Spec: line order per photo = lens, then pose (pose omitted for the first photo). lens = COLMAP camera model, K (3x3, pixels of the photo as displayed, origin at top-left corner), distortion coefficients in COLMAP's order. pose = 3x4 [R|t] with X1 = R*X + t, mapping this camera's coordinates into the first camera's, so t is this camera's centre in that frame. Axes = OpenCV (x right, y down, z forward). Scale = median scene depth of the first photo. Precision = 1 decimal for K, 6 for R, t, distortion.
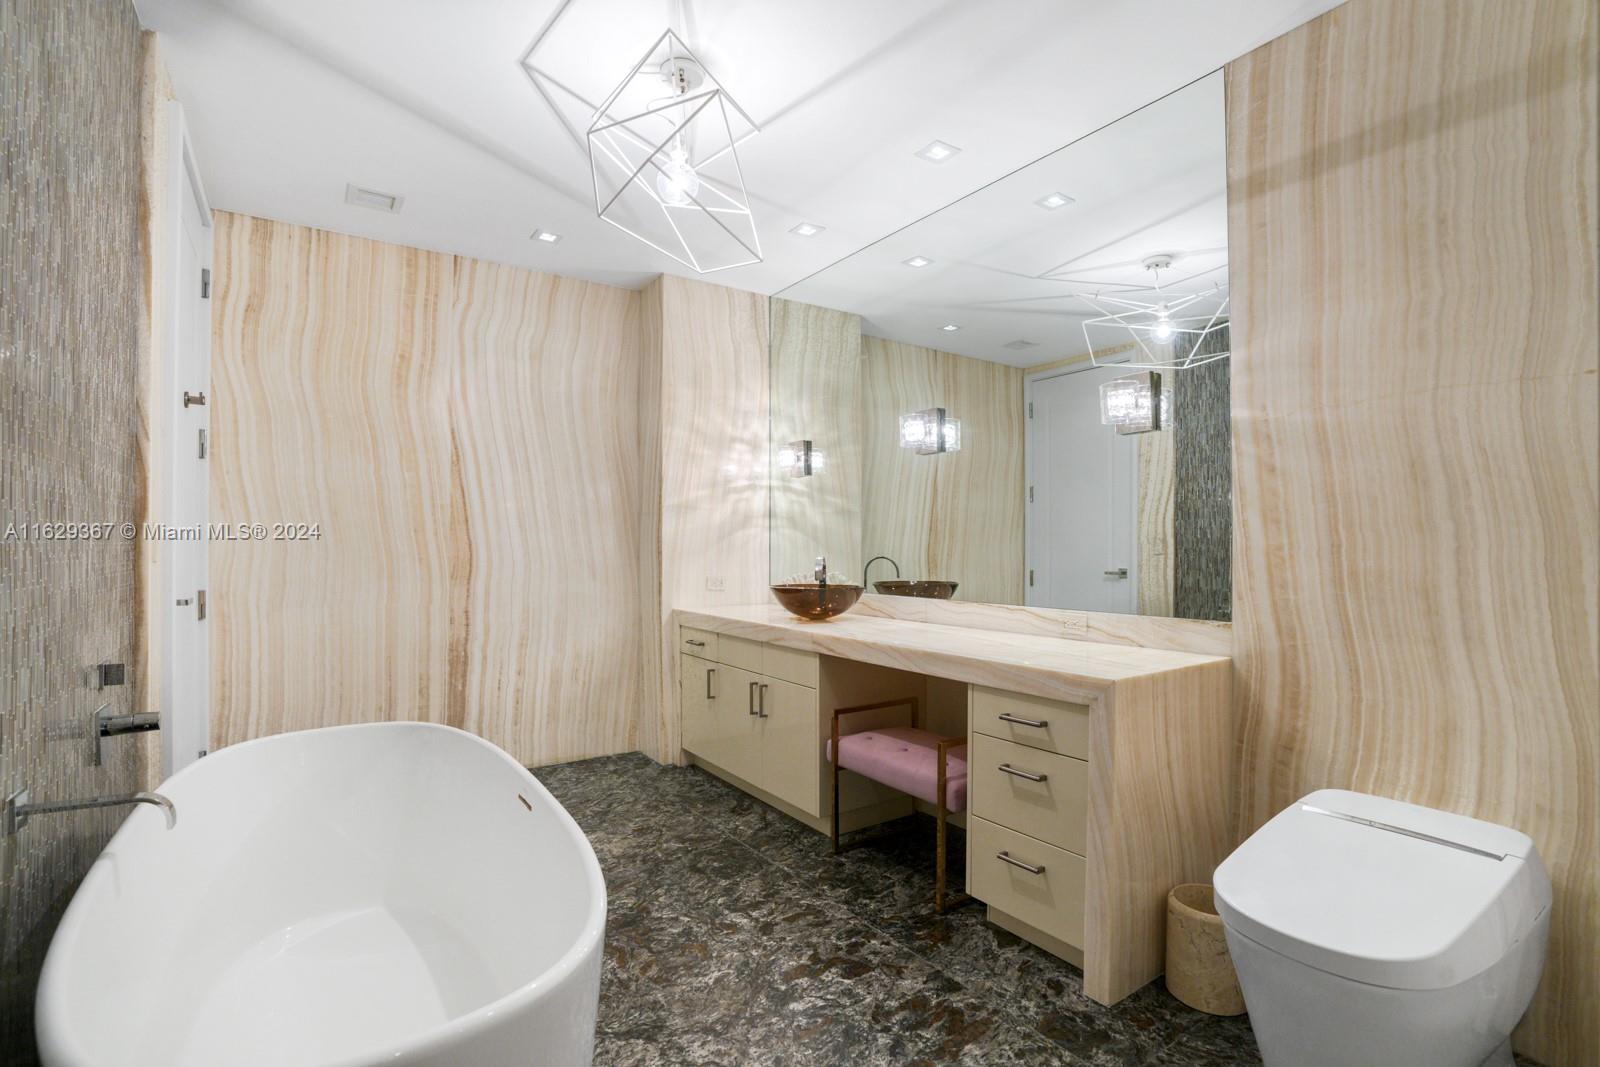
lens RADIAL K [[719.4, 0, 804.9], [0, 719.4, 537.4], [0, 0, 1]] dist [-0.062311, 0.027993]
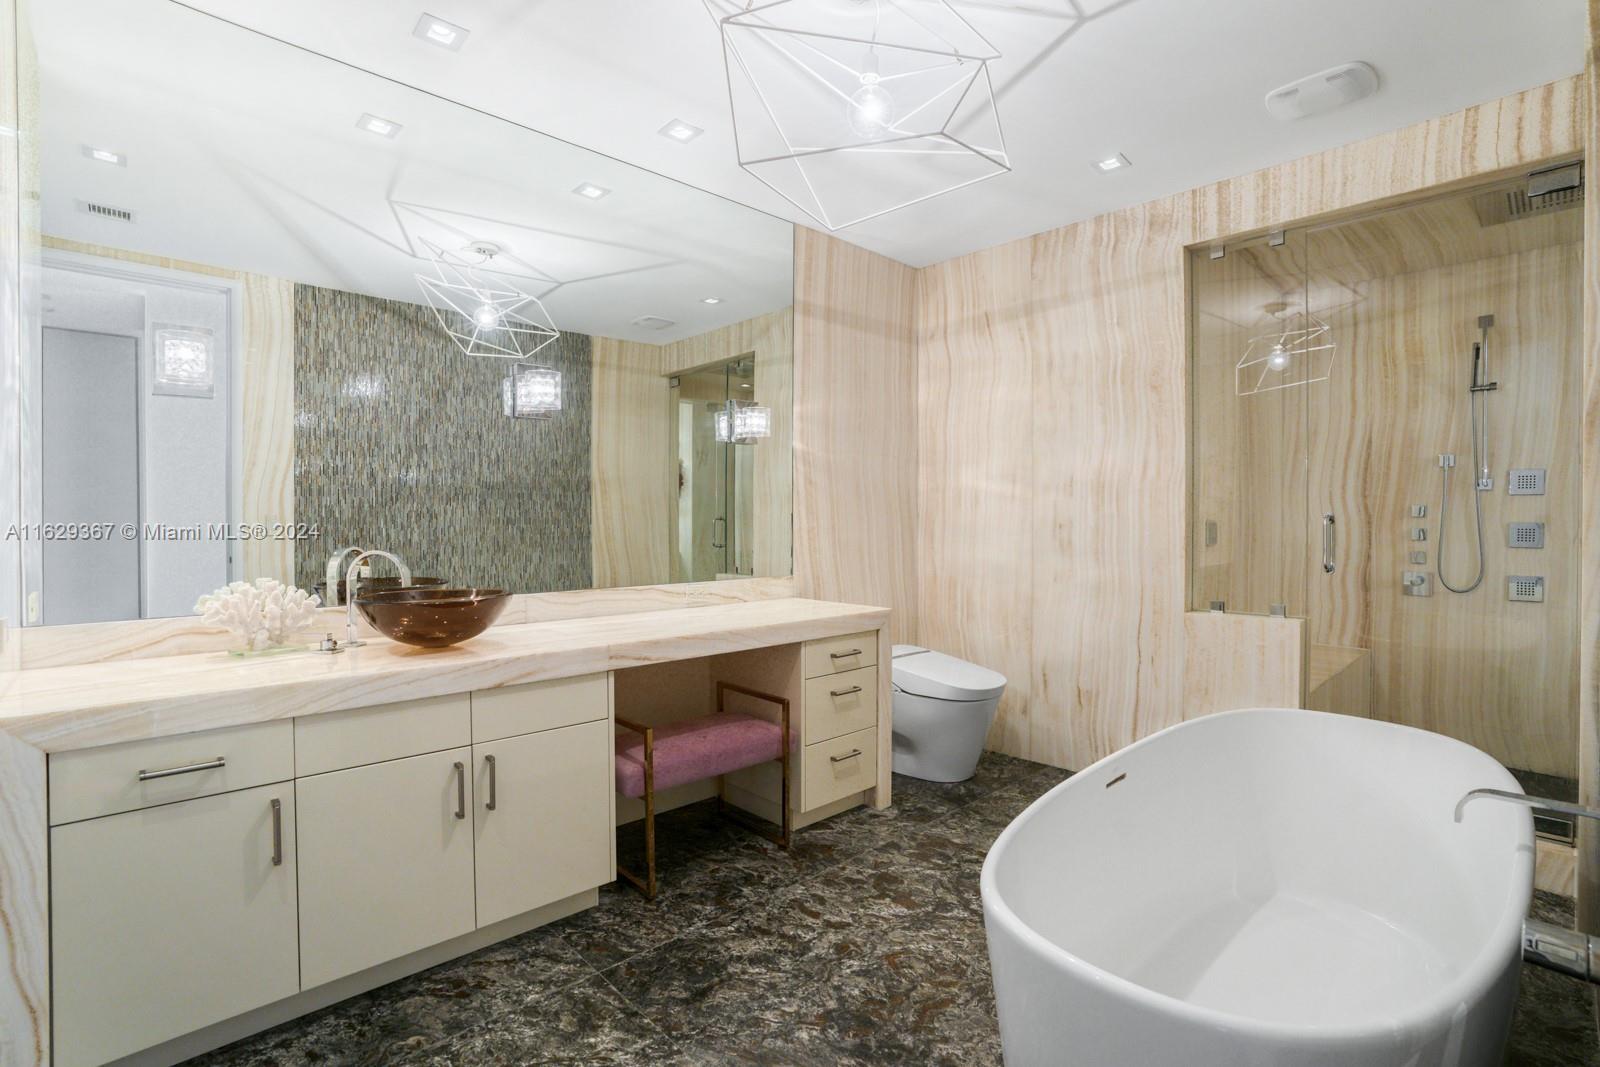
lens RADIAL K [[719.4, 0, 804.9], [0, 719.4, 537.4], [0, 0, 1]] dist [-0.062311, 0.027993]
pose [[-0.121292, -0.021509, 0.992384, -0.926154], [-0.012138, 0.999723, 0.020184, 0.000959], [-0.992543, -0.009597, -0.121519, 1.079957]]
